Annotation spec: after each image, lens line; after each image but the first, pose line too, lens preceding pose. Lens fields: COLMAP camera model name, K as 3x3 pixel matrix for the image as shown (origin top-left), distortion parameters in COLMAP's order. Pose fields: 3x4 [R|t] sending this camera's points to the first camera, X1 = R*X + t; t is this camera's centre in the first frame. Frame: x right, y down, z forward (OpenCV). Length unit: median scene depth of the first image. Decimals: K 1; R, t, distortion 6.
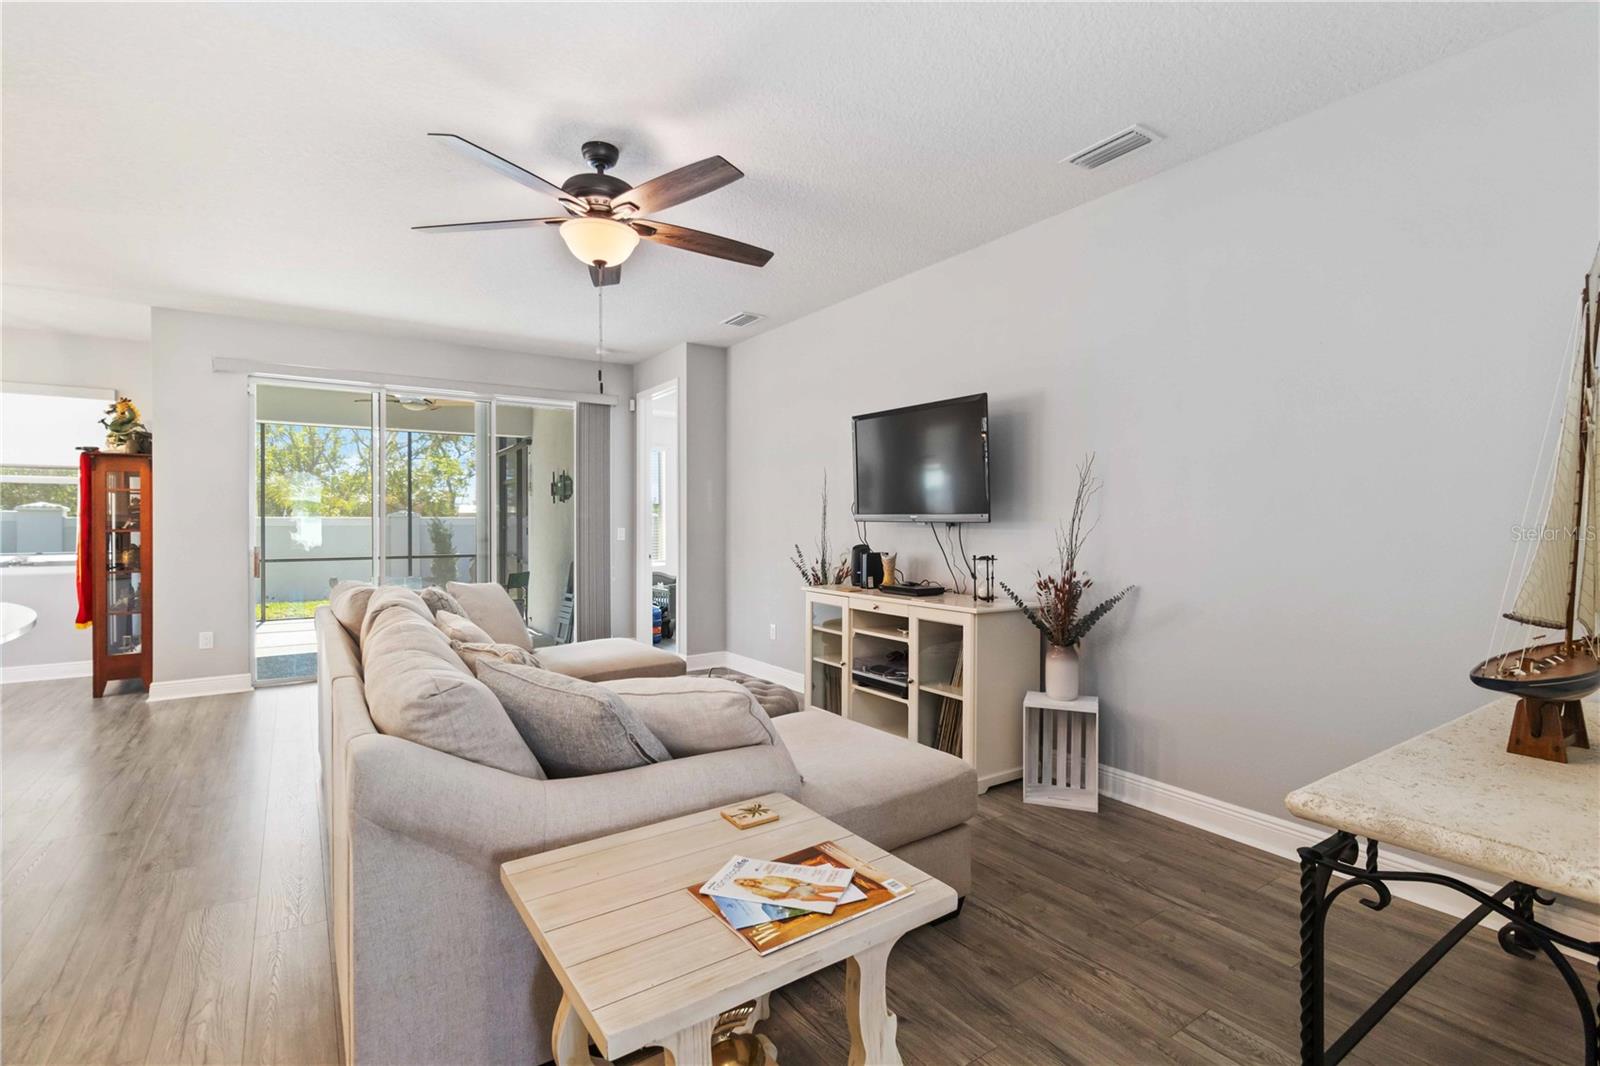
lens RADIAL K [[746.1, 0, 800.5], [0, 746.1, 523.1], [0, 0, 1]] dist [0.003004, 0.000381]
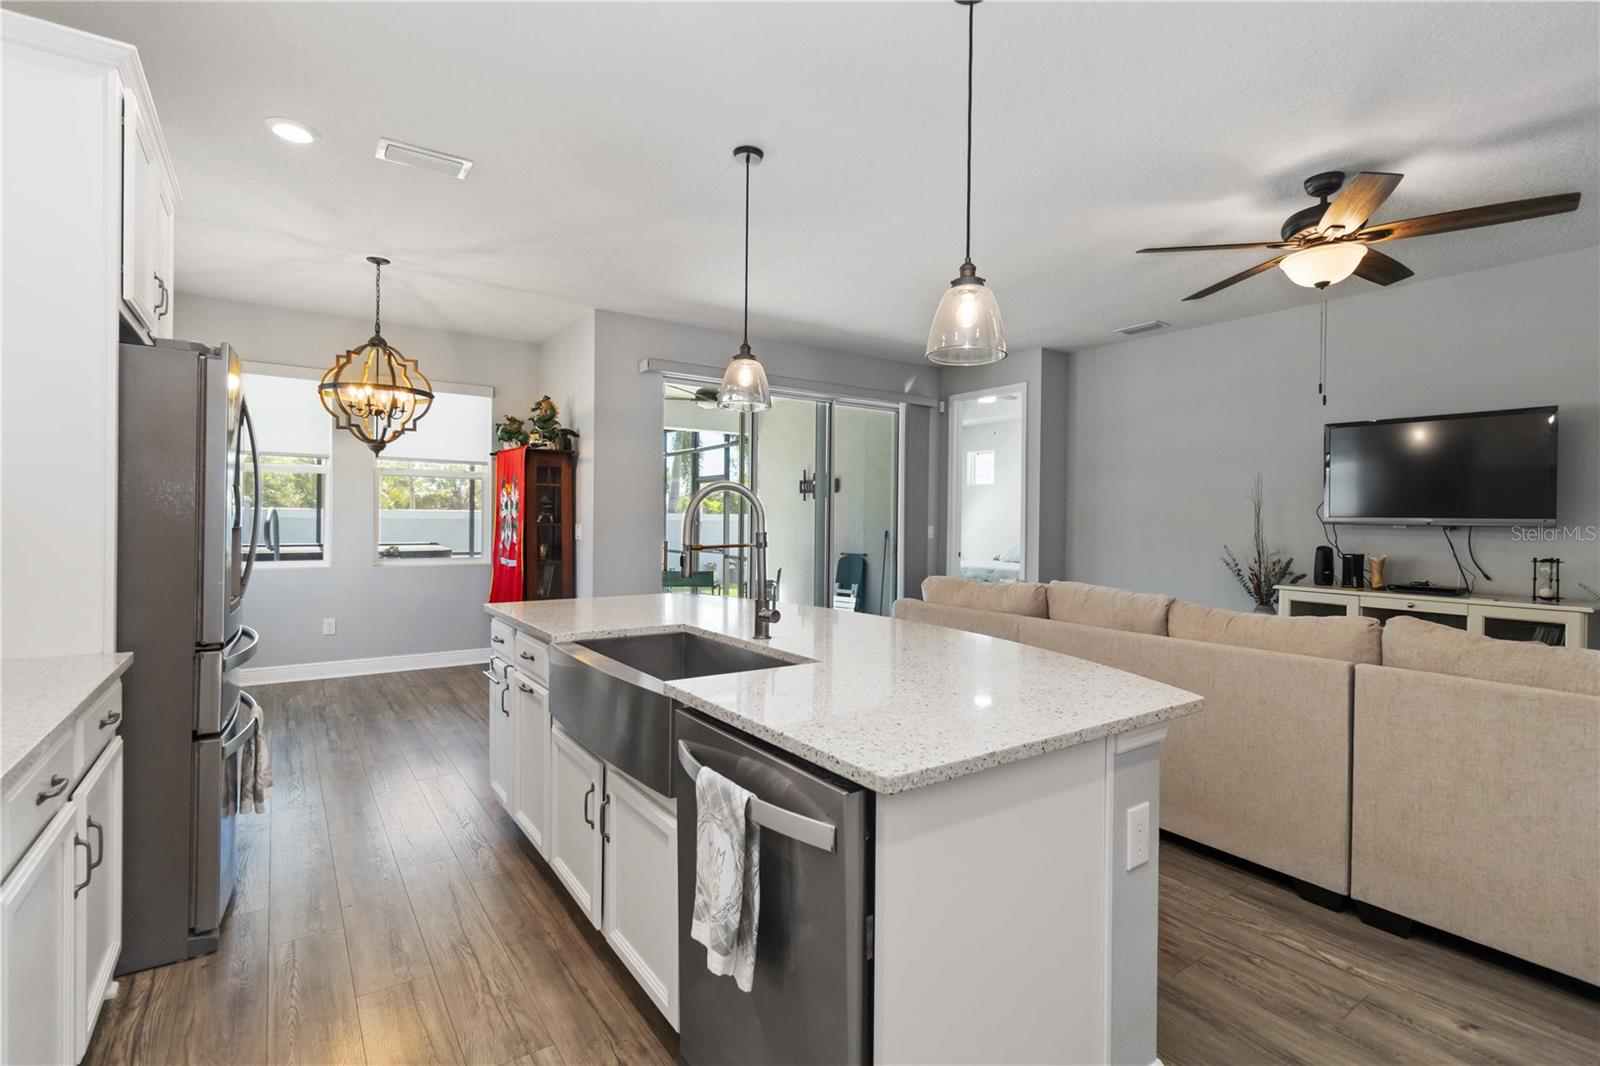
lens RADIAL K [[746.1, 0, 805.7], [0, 746.1, 524.0], [0, 0, 1]] dist [0.003004, 0.000381]
pose [[0.999719, 0.010962, 0.021039, -0.568690], [-0.011087, 0.999921, 0.005838, -0.000582], [-0.020974, -0.006069, 0.999762, -0.037843]]
